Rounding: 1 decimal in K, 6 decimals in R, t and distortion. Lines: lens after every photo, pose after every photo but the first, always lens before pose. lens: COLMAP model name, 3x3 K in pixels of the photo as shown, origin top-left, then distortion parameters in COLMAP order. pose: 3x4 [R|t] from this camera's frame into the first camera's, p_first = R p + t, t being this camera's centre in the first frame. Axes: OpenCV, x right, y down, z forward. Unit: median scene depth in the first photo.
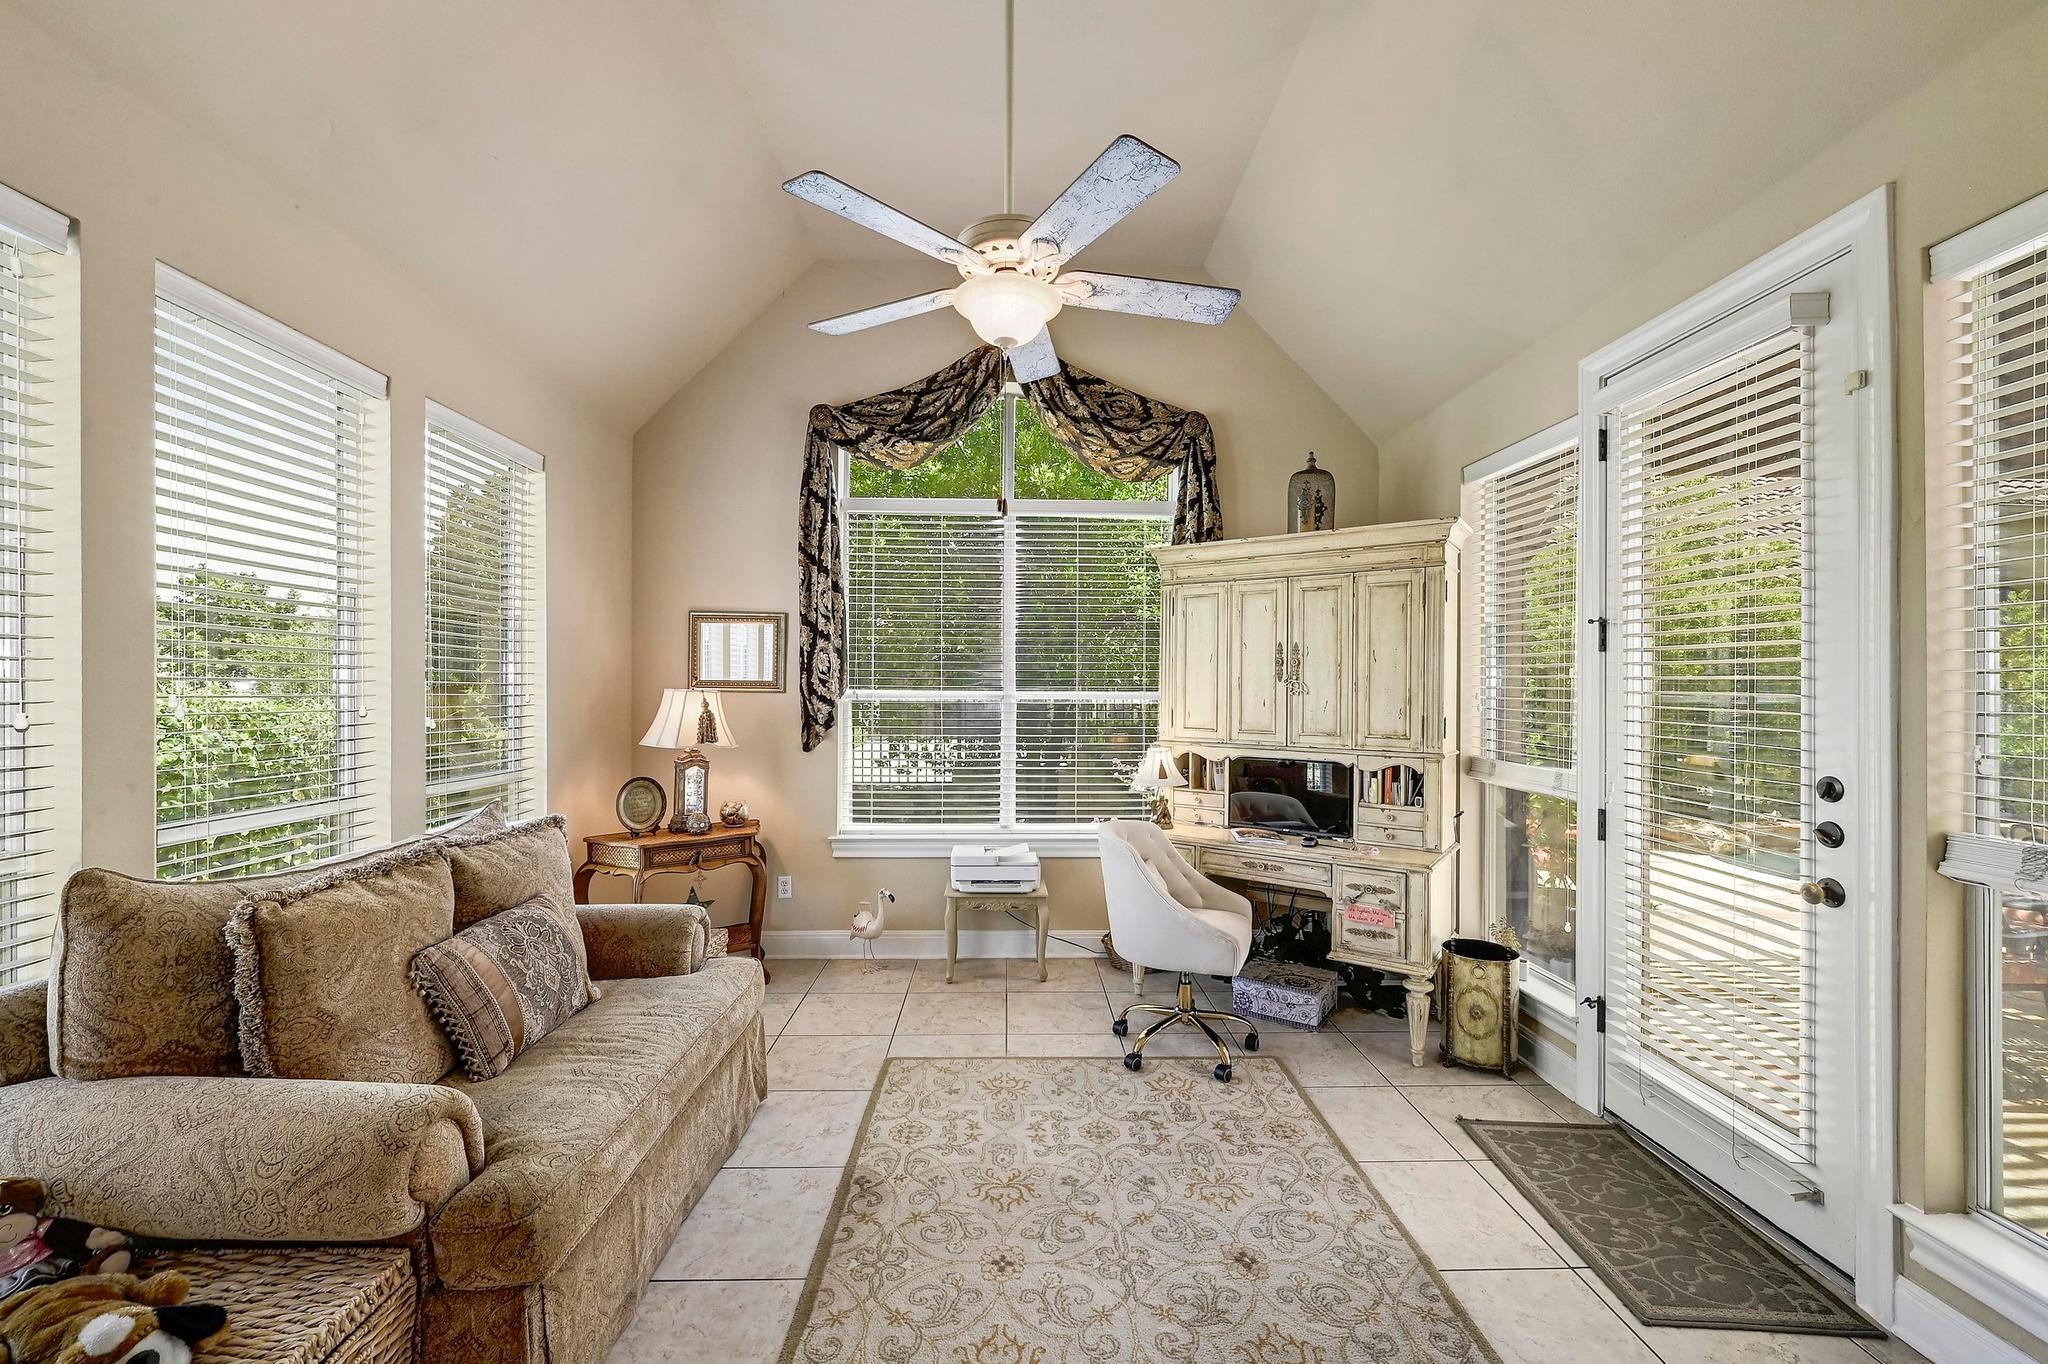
lens RADIAL K [[832.2, 0, 1036.0], [0, 832.2, 688.3], [0, 0, 1]] dist [0.000047, 0.000356]
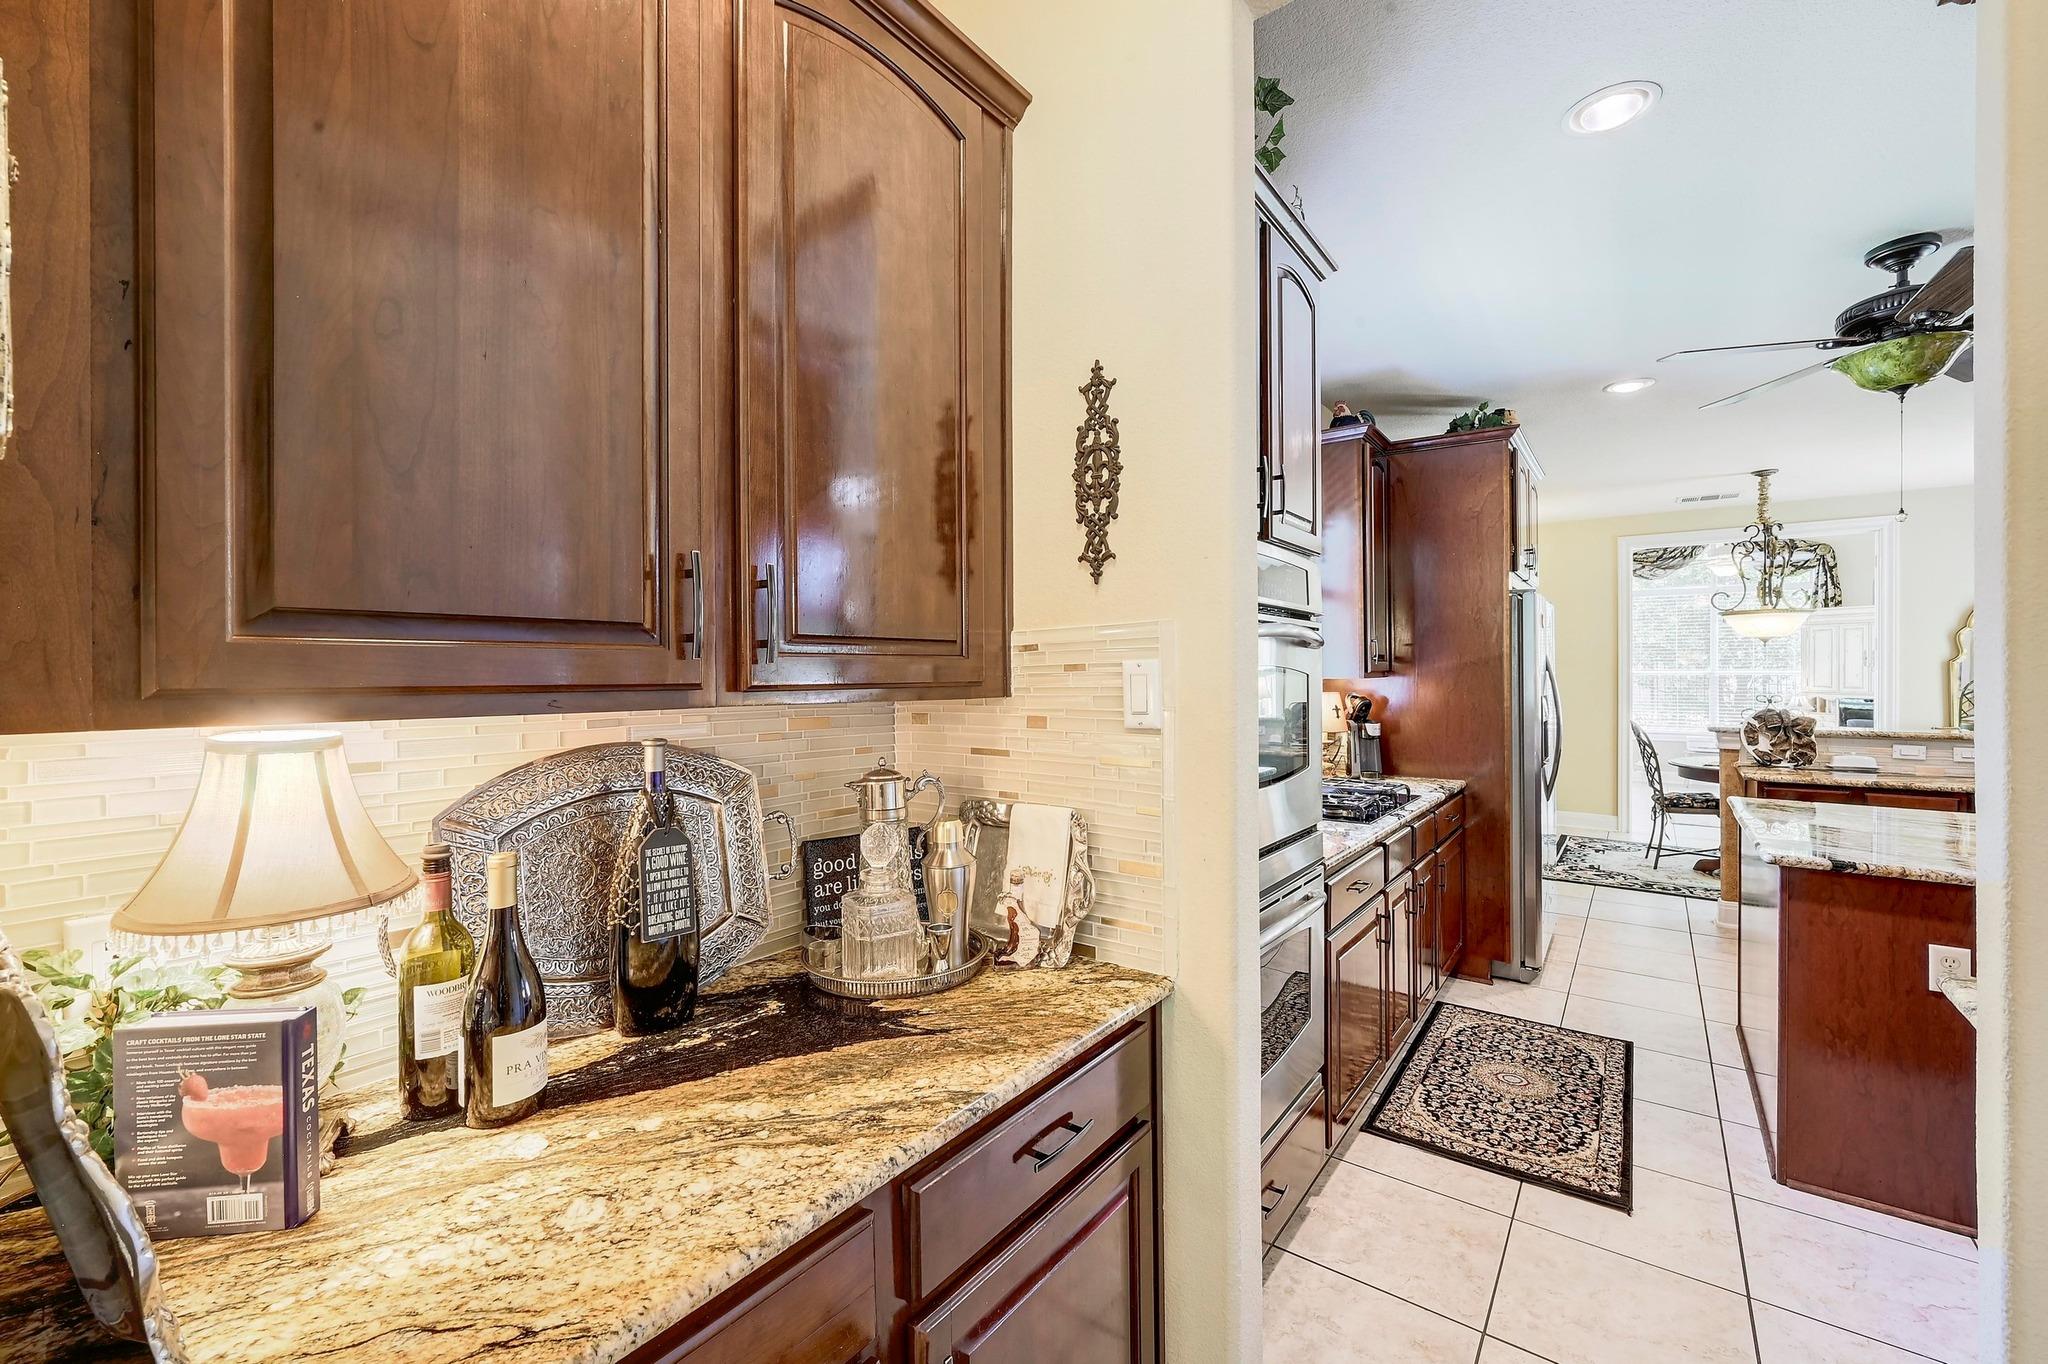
lens RADIAL K [[832.2, 0, 1036.0], [0, 832.2, 688.3], [0, 0, 1]] dist [0.000047, 0.000356]
pose [[0.792435, 0.003853, -0.609944, -0.119992], [0.007969, 0.999829, 0.016668, -0.003576], [0.609904, -0.018069, 0.792269, -2.080846]]
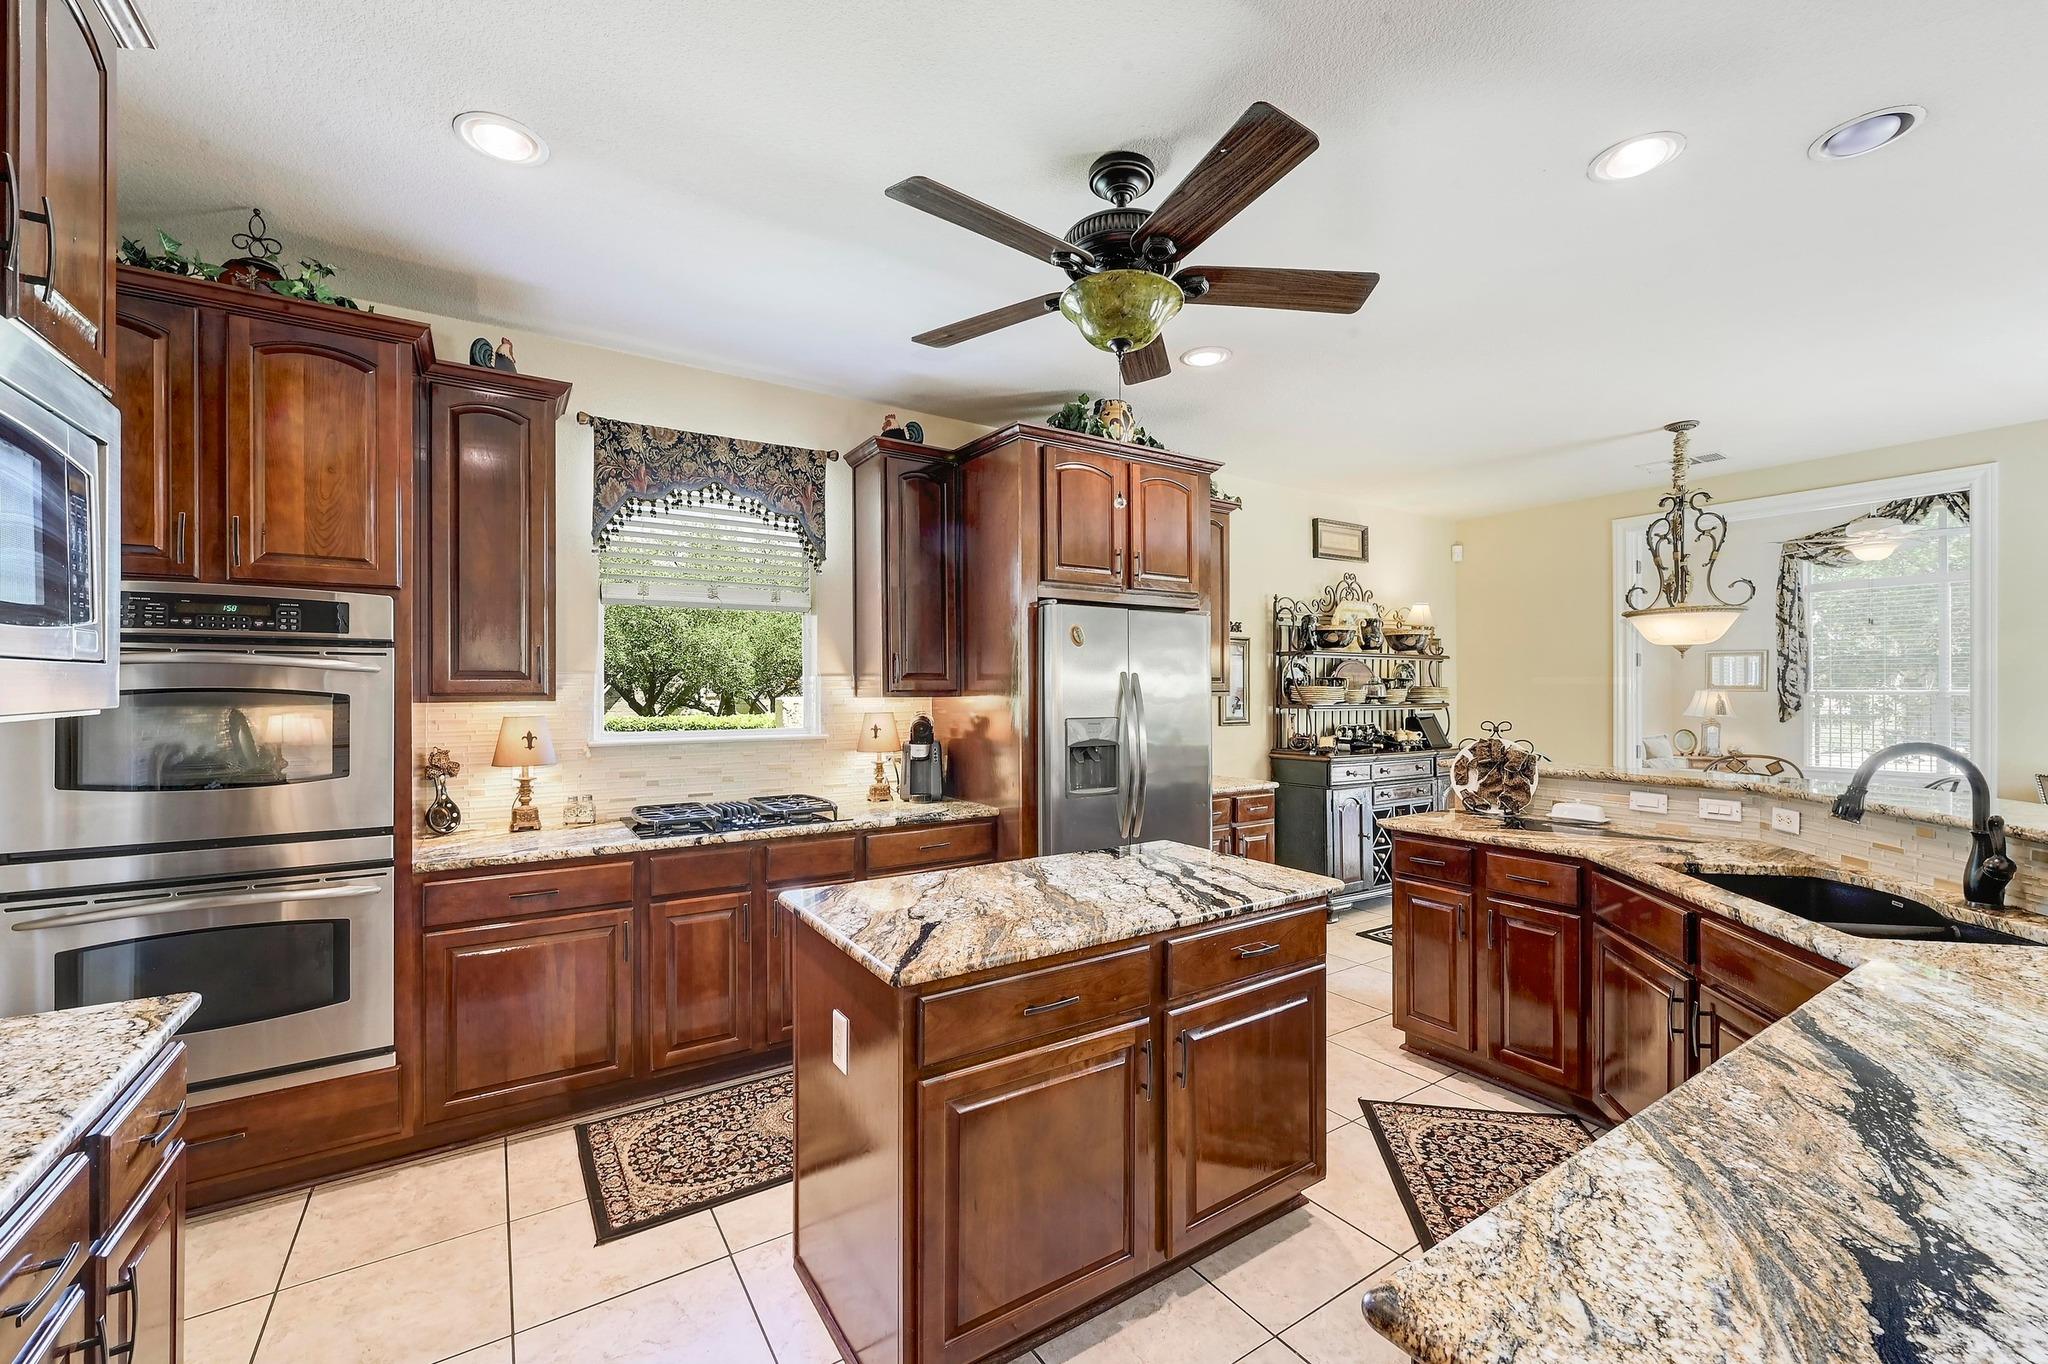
lens RADIAL K [[832.2, 0, 1036.0], [0, 832.2, 688.3], [0, 0, 1]] dist [0.000047, 0.000356]
pose [[0.531574, -0.003704, -0.847004, 0.438290], [0.002647, 0.999993, -0.002712, -0.001119], [0.847008, -0.000801, 0.531580, -1.484587]]
